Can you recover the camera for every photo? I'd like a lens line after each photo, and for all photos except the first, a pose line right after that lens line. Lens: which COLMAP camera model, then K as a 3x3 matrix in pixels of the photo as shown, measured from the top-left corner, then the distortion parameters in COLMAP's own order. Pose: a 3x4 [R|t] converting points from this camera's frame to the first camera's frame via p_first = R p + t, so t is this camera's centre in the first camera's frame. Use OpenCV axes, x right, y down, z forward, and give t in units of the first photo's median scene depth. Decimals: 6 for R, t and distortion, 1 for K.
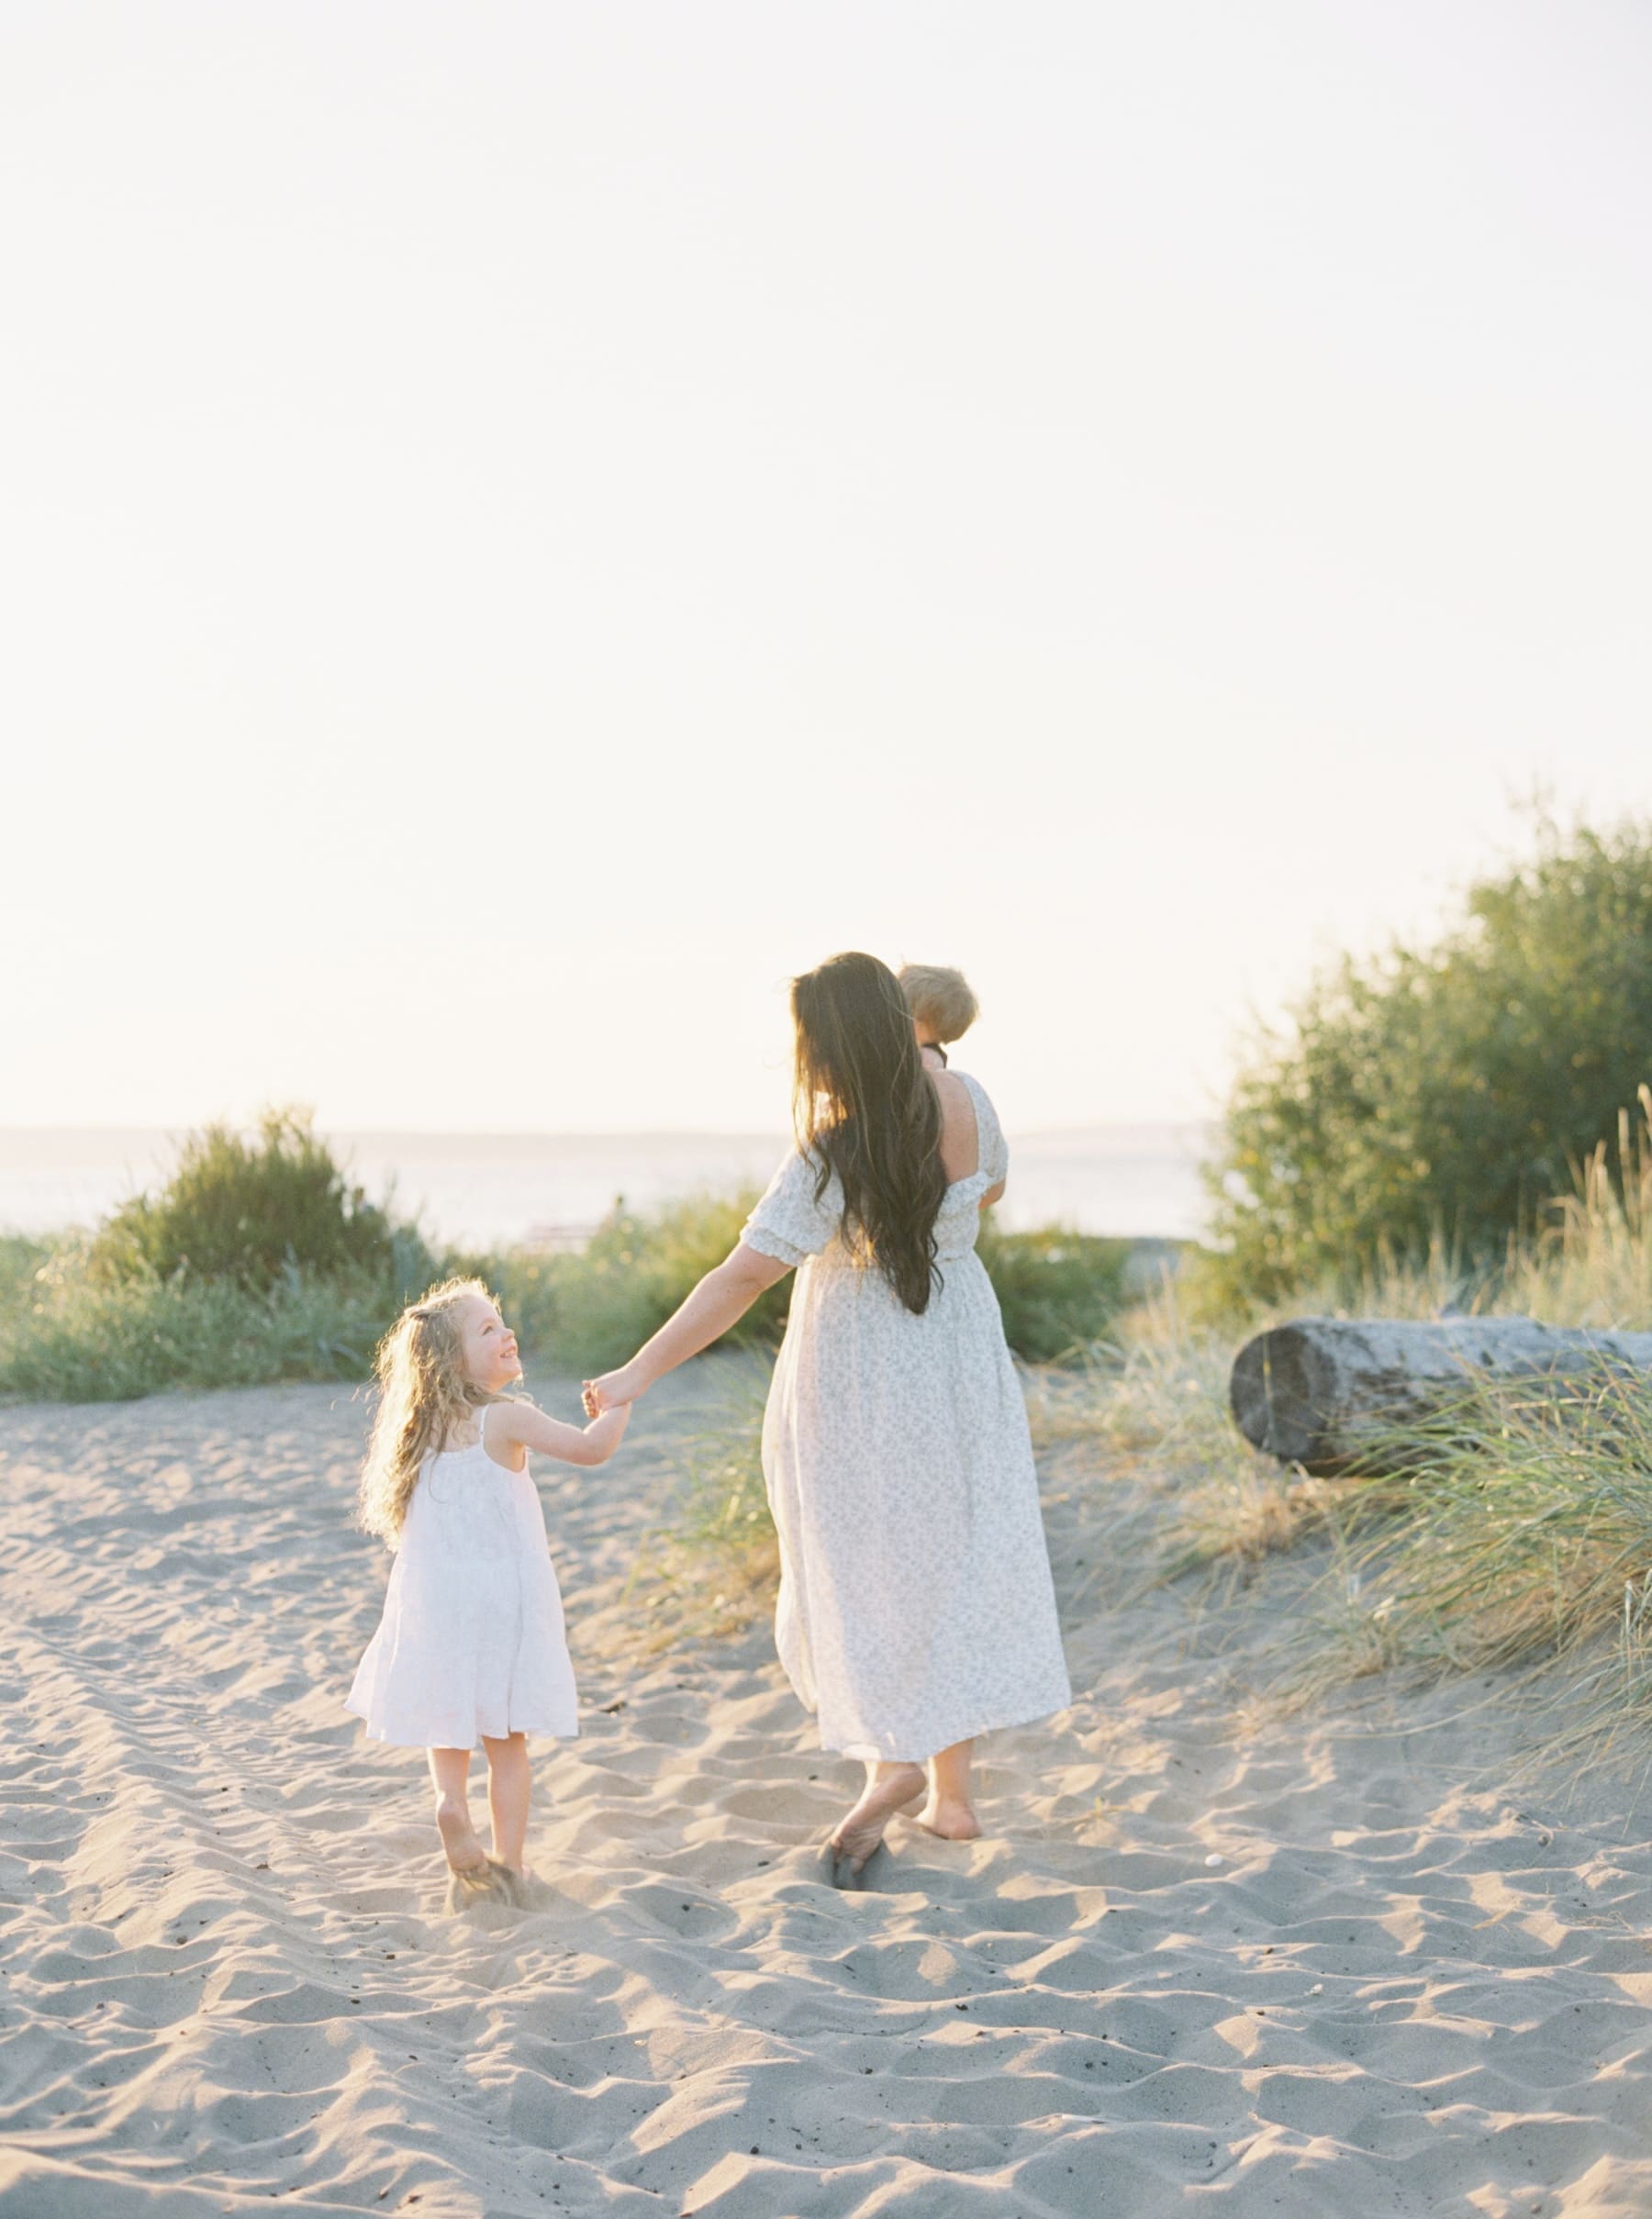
lens RADIAL K [[3459.3, 0, 876.8], [0, 3459.3, 1109.1], [0, 0, 1]] dist [-0.123616, 0.017472]
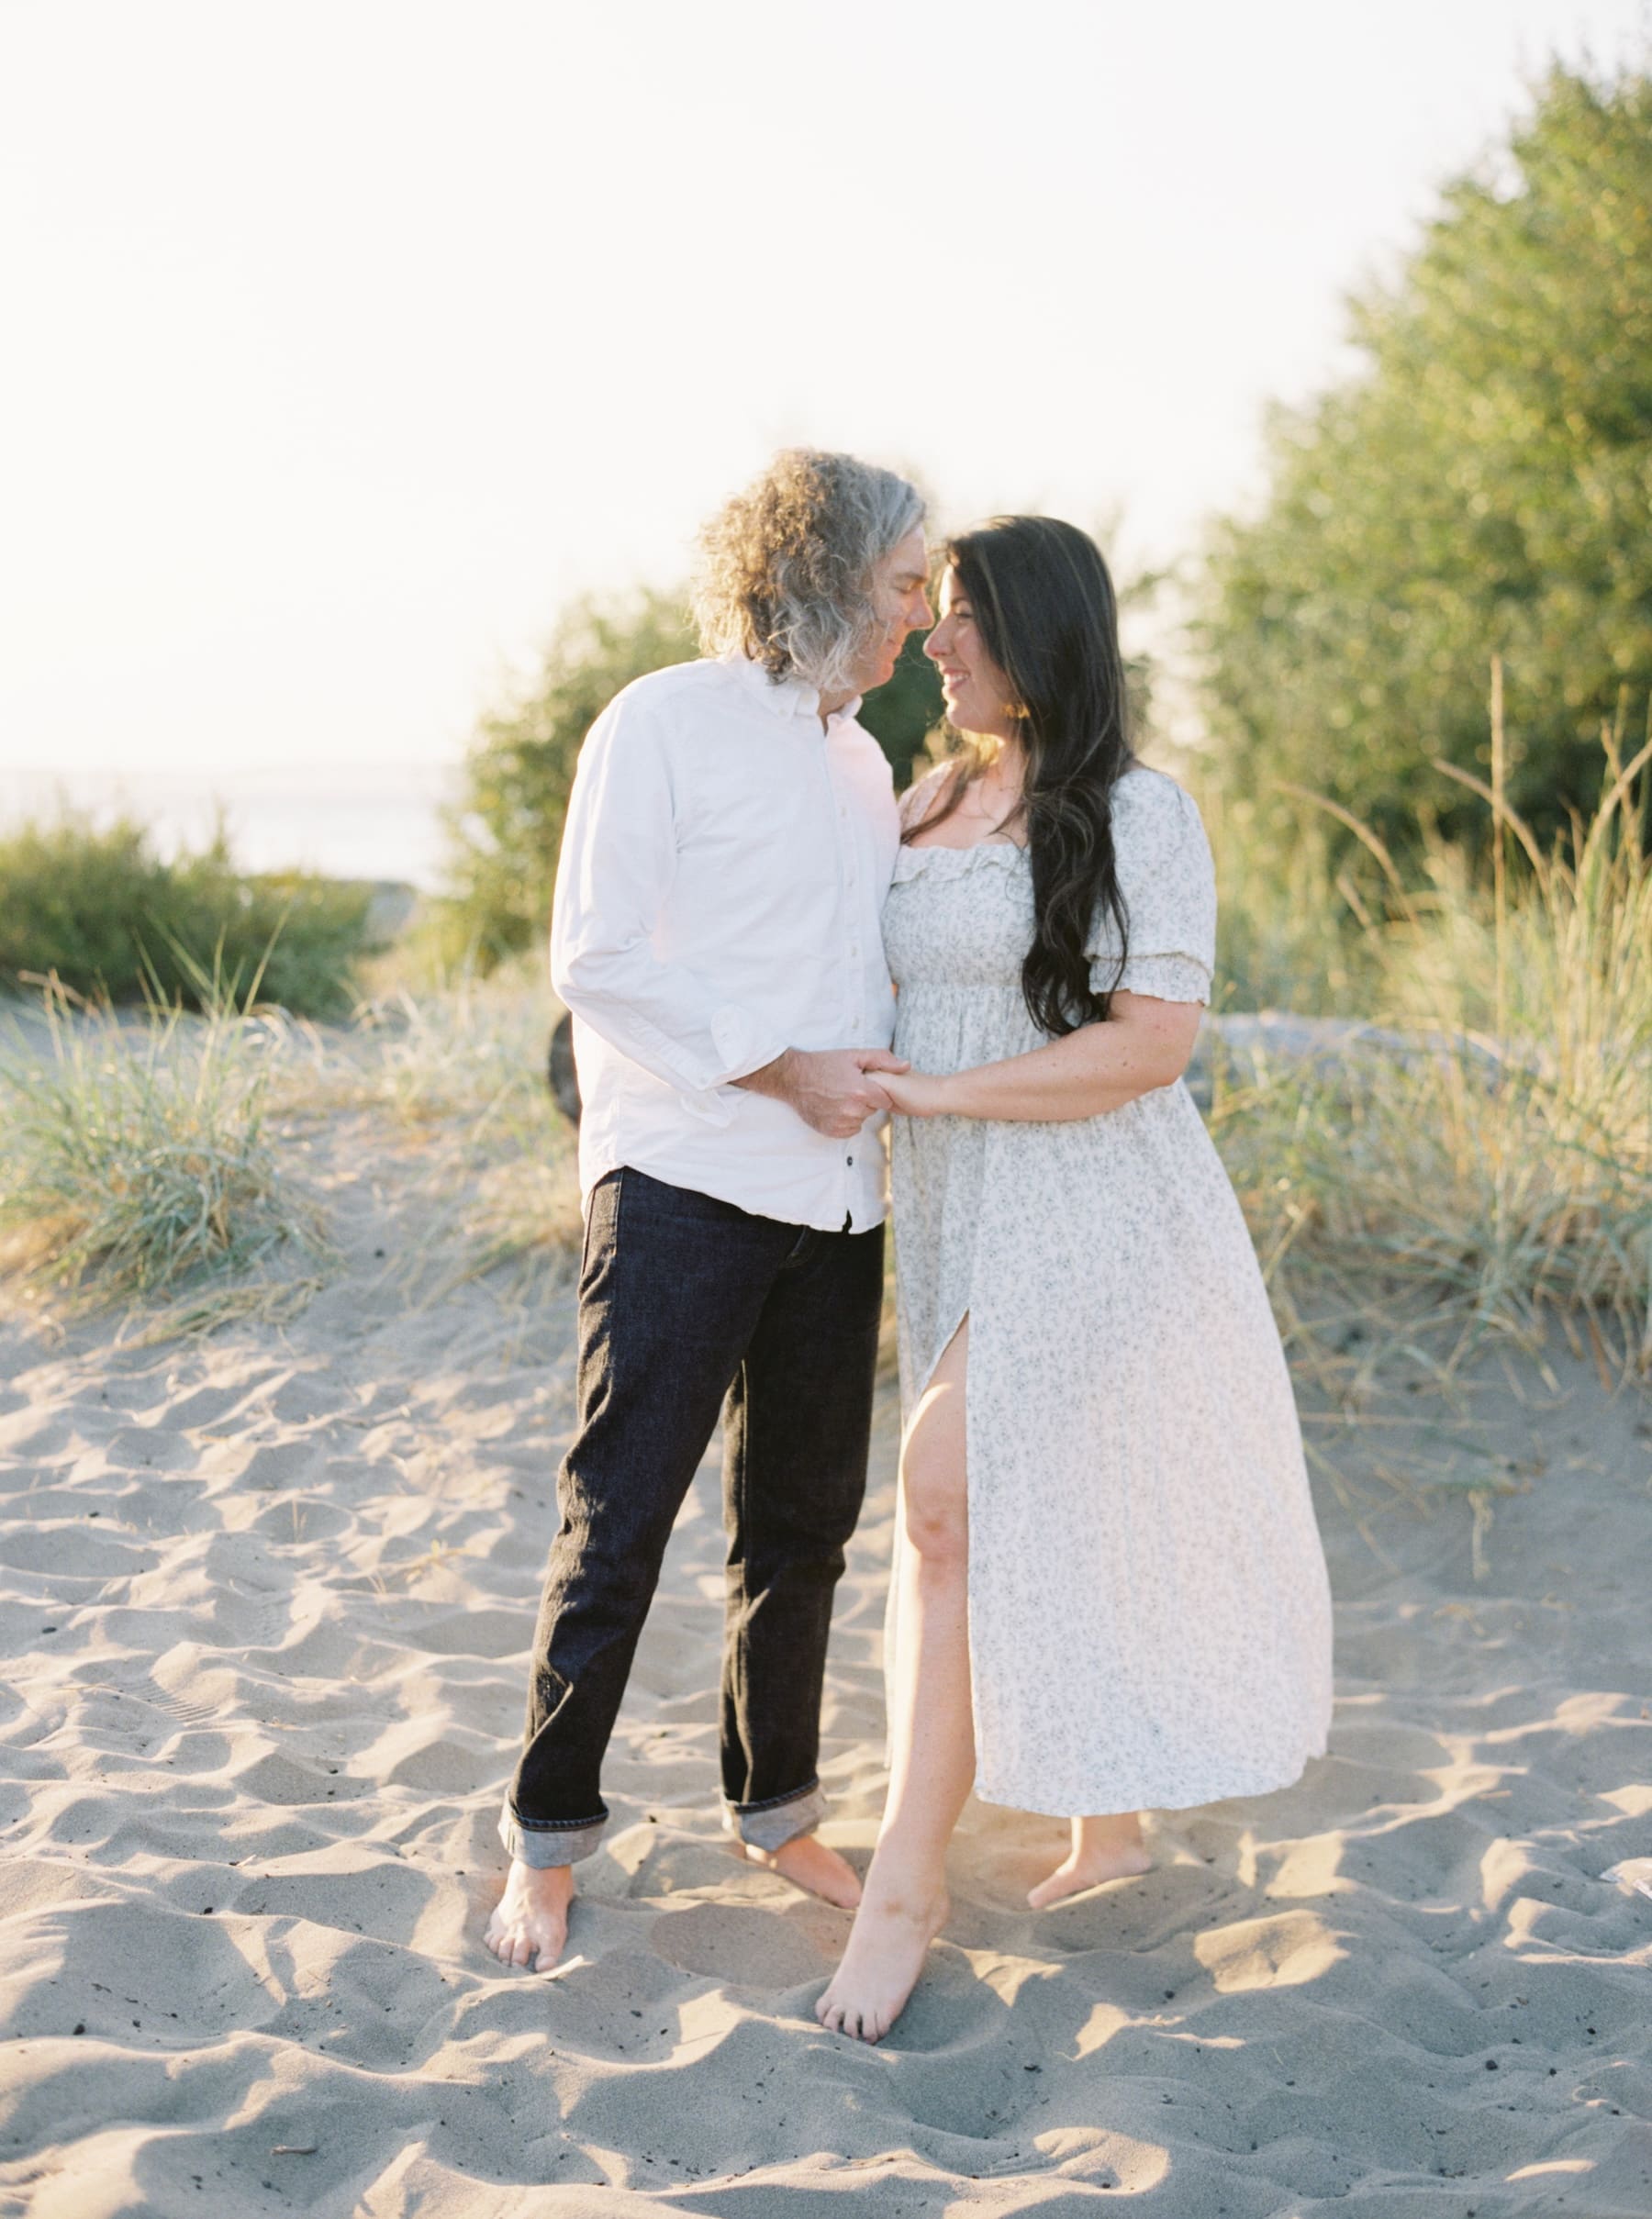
lens RADIAL K [[3444.3, 0, 800.4], [0, 3444.3, 1097.7], [0, 0, 1]] dist [-0.104188, -0.105134]
pose [[0.977108, 0.007469, 0.212614, -0.027561], [-0.028808, 0.994824, 0.097445, 0.002243], [-0.210786, -0.101339, 0.972265, 0.137880]]
